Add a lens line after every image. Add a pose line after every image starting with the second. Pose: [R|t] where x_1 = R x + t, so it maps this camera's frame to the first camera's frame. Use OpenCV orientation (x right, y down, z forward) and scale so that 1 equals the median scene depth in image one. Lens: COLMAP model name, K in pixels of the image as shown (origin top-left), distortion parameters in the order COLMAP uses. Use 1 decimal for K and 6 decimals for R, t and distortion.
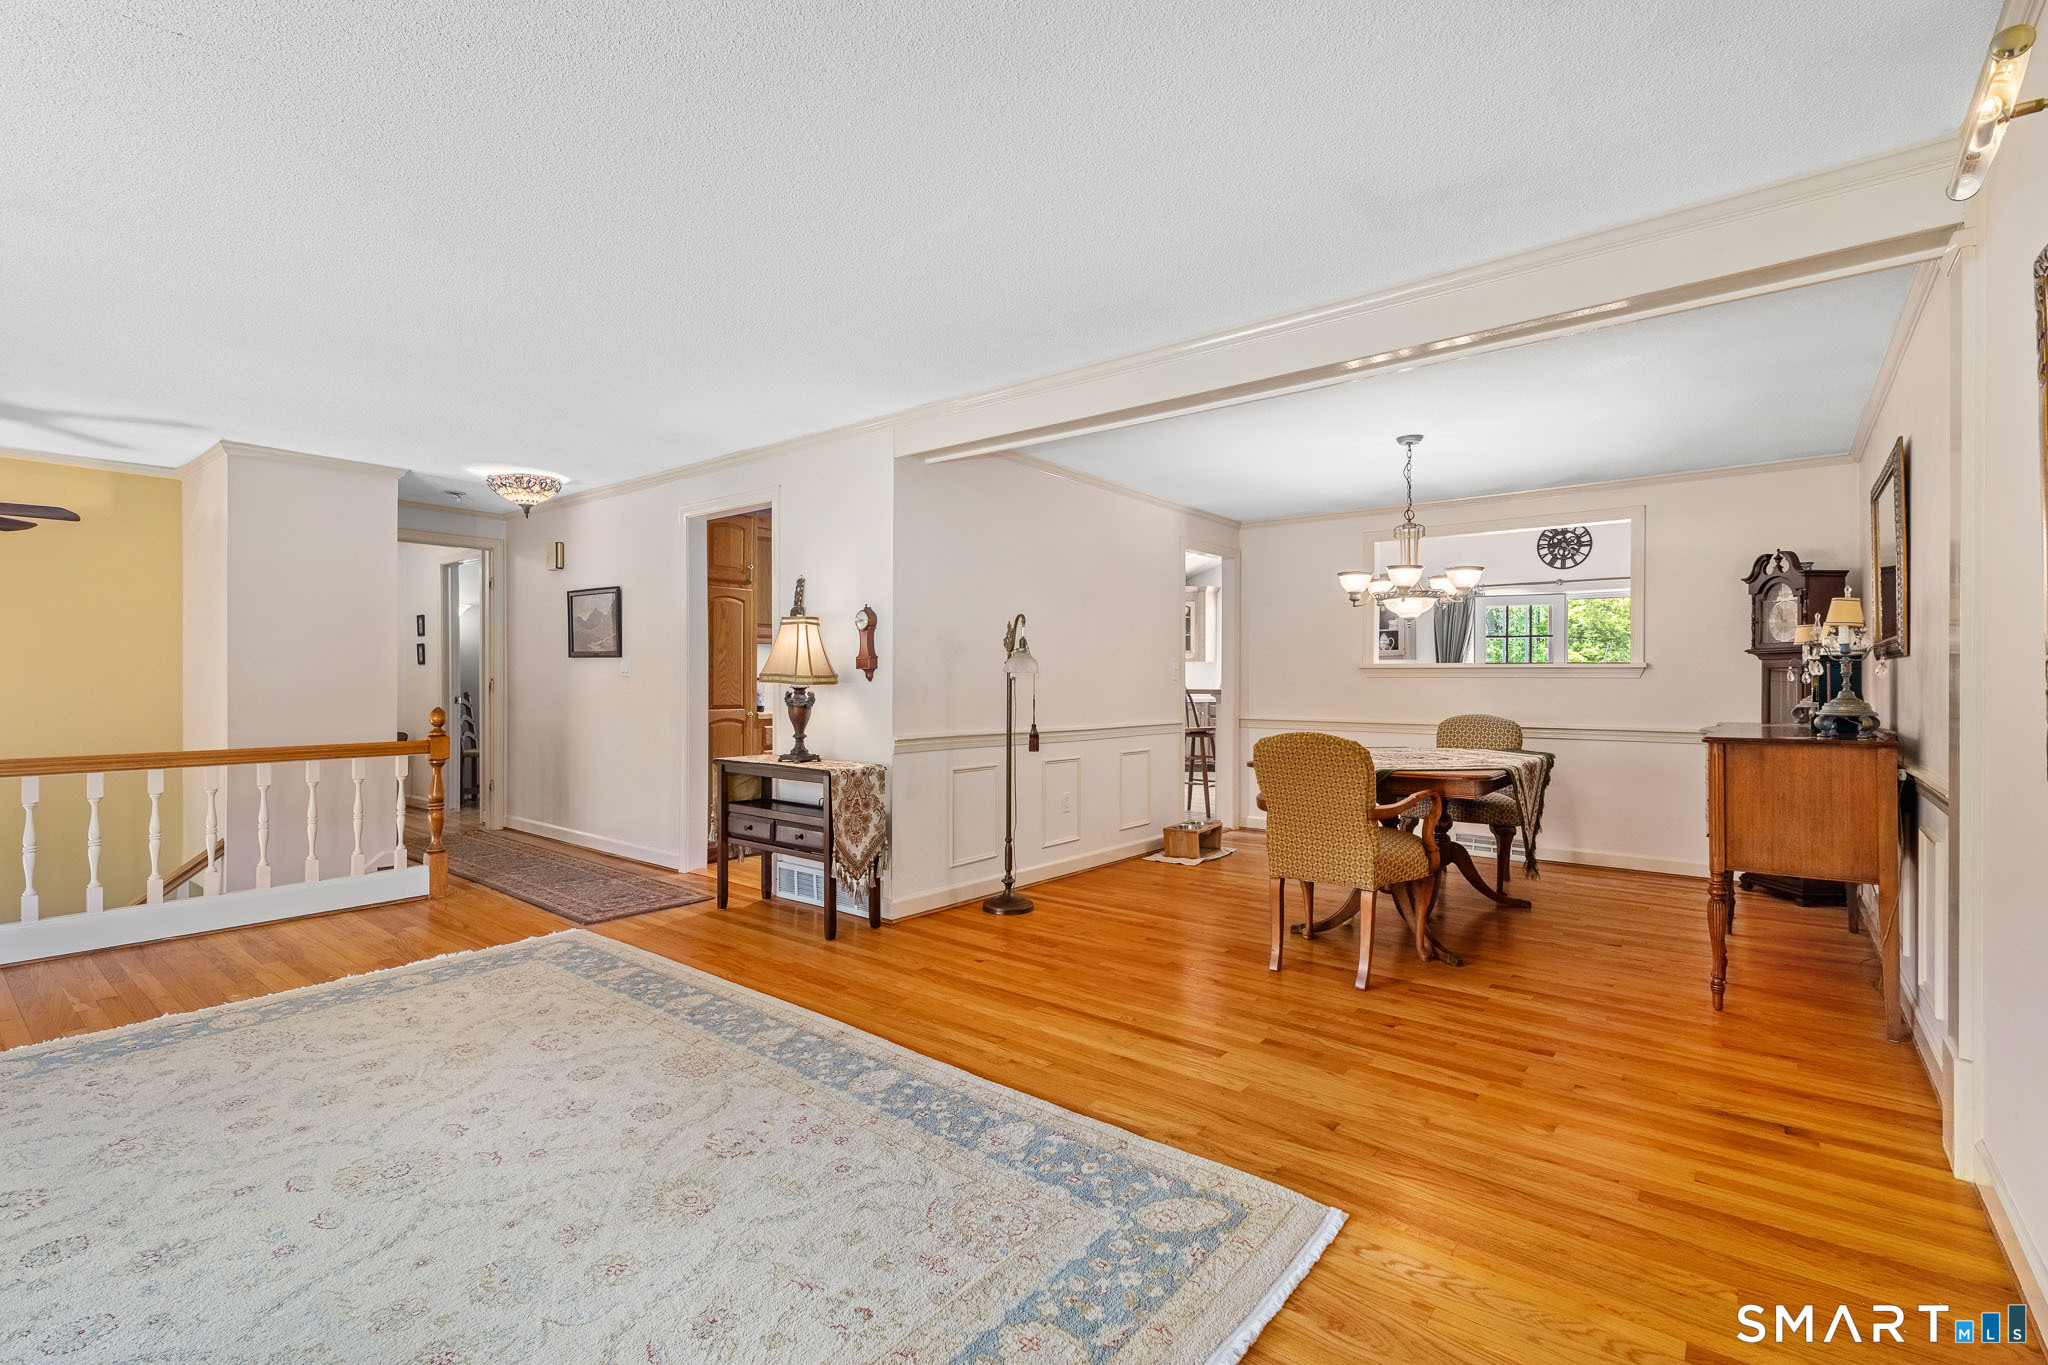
lens RADIAL K [[922.1, 0, 1024.1], [0, 922.1, 673.4], [0, 0, 1]] dist [0.004229, 0.000845]
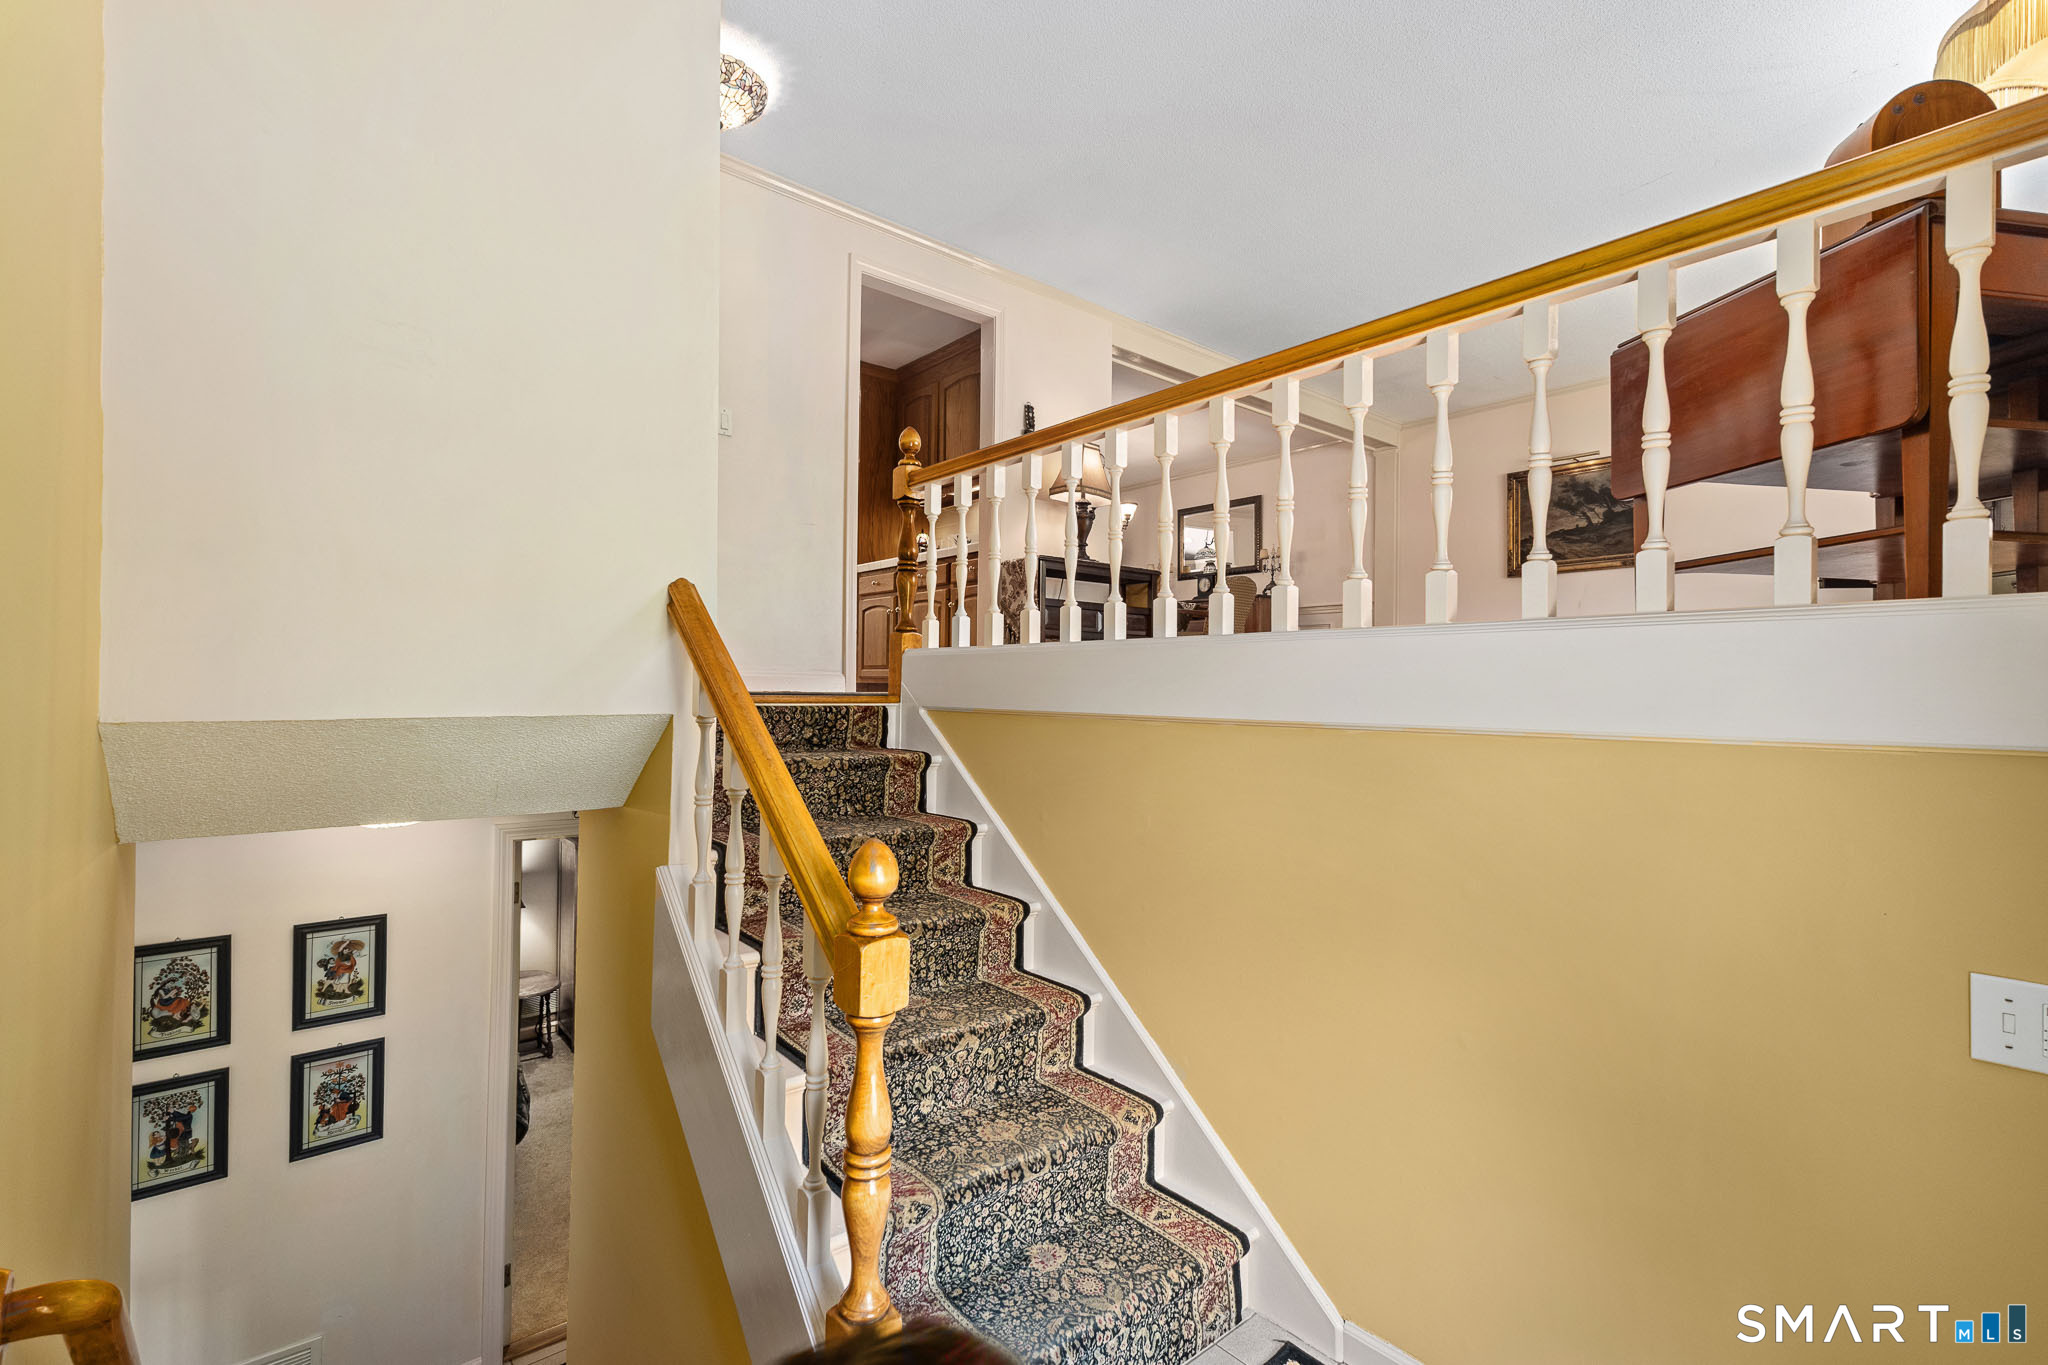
lens RADIAL K [[927.4, 0, 1024.0], [0, 927.4, 682.5], [0, 0, 1]] dist [-0.001561, -0.000556]
pose [[0.187378, 0.011246, 0.982224, -1.502770], [-0.017457, 0.999815, -0.008117, 0.268848], [-0.982133, -0.015626, 0.187539, 0.896306]]
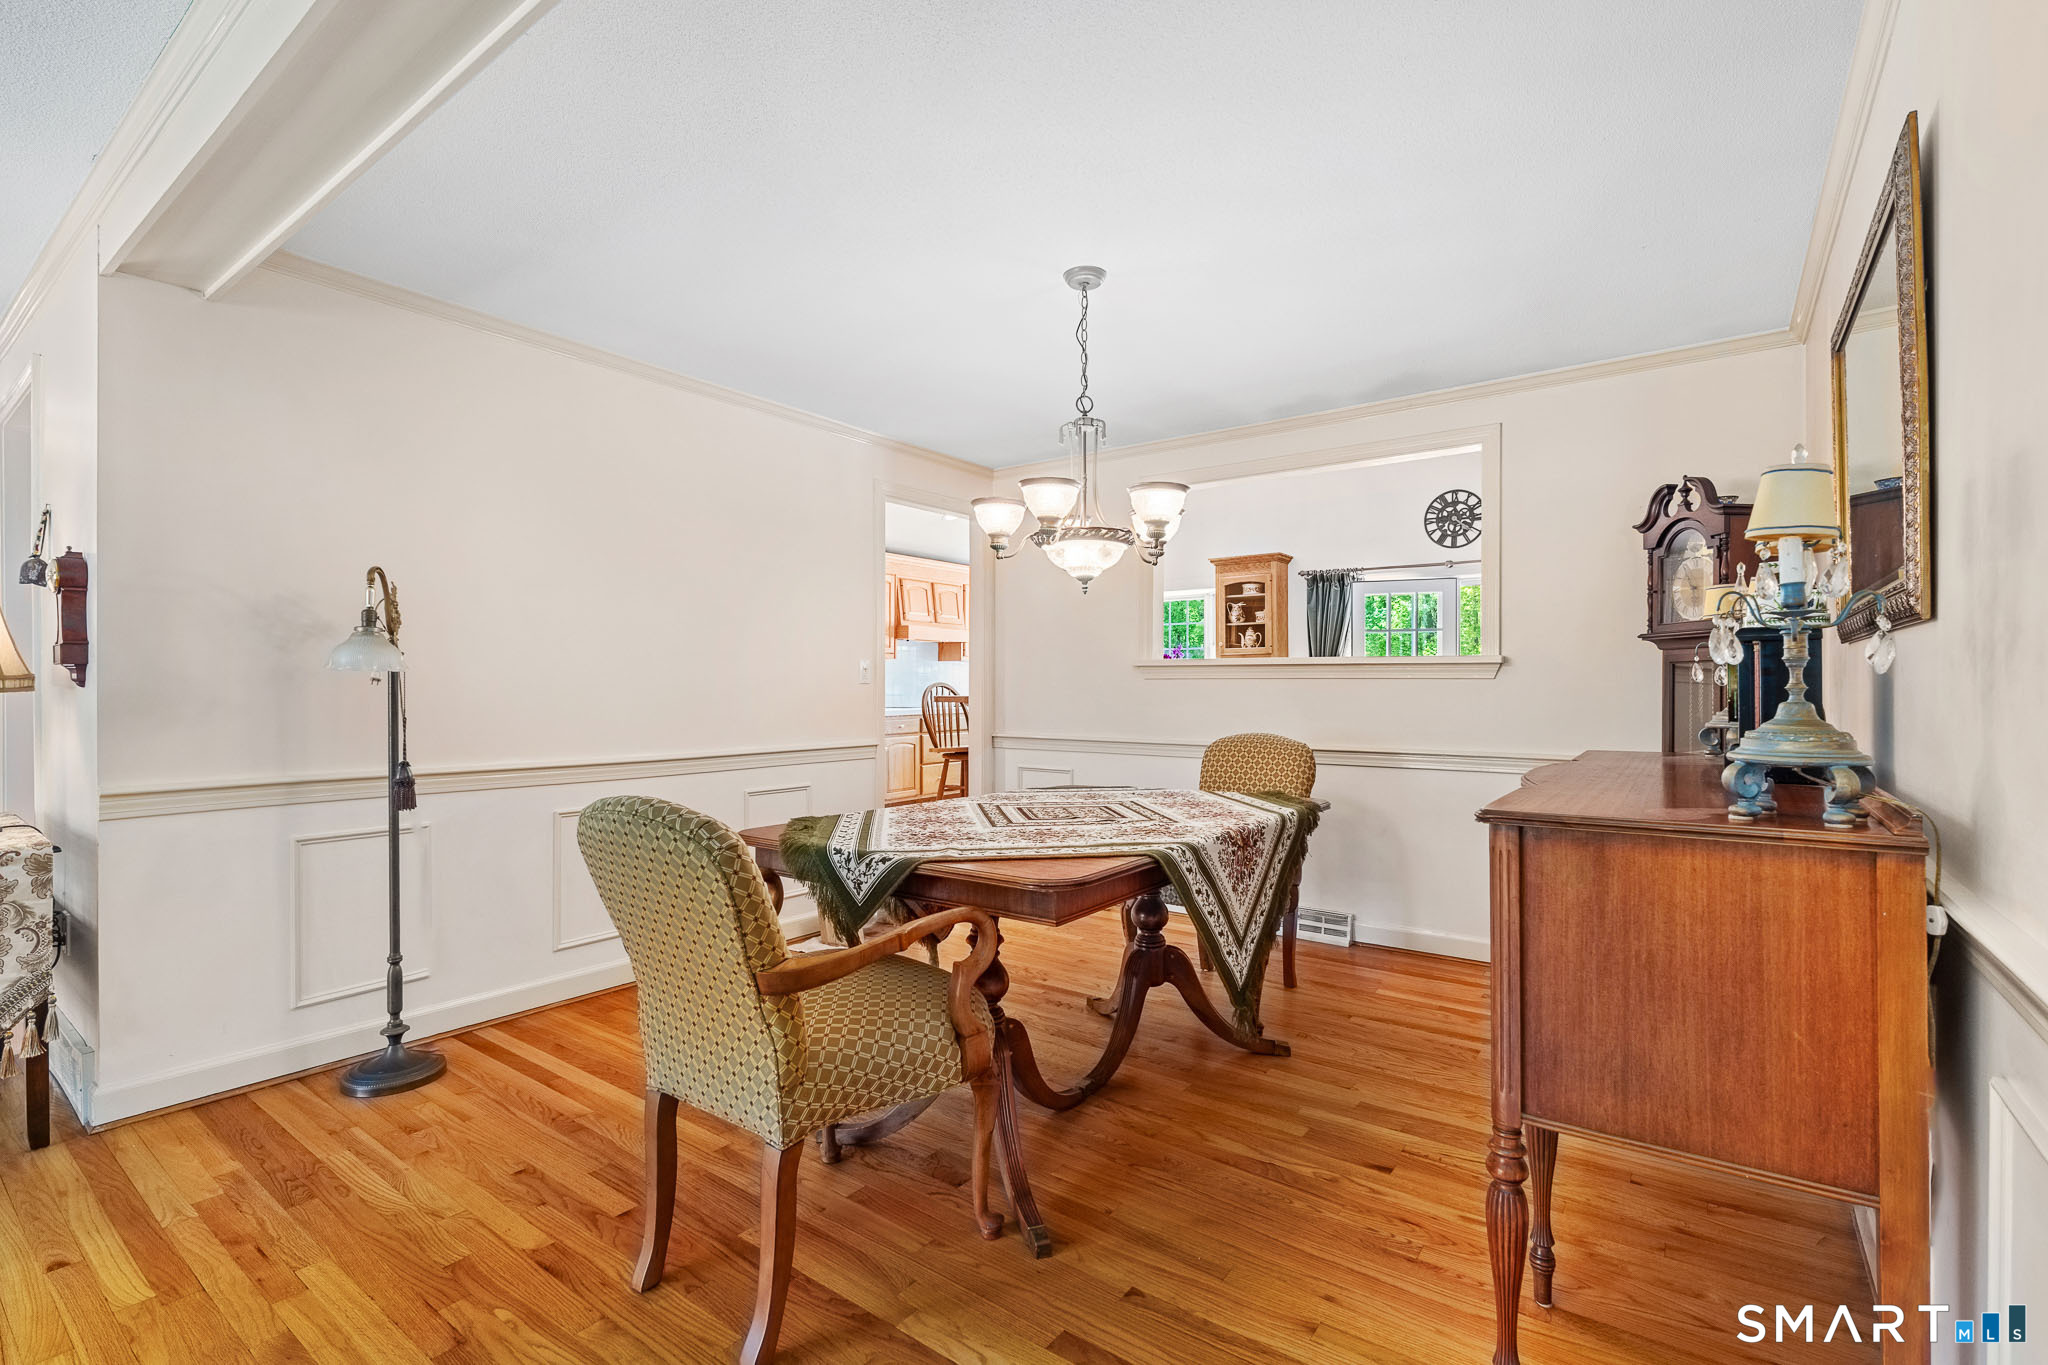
lens RADIAL K [[927.4, 0, 1024.0], [0, 927.4, 682.5], [0, 0, 1]] dist [-0.001561, -0.000556]
pose [[0.999143, -0.002558, 0.041311, 0.391453], [0.002379, 0.999988, 0.004389, 0.005487], [-0.041322, -0.004287, 0.999137, 0.446736]]
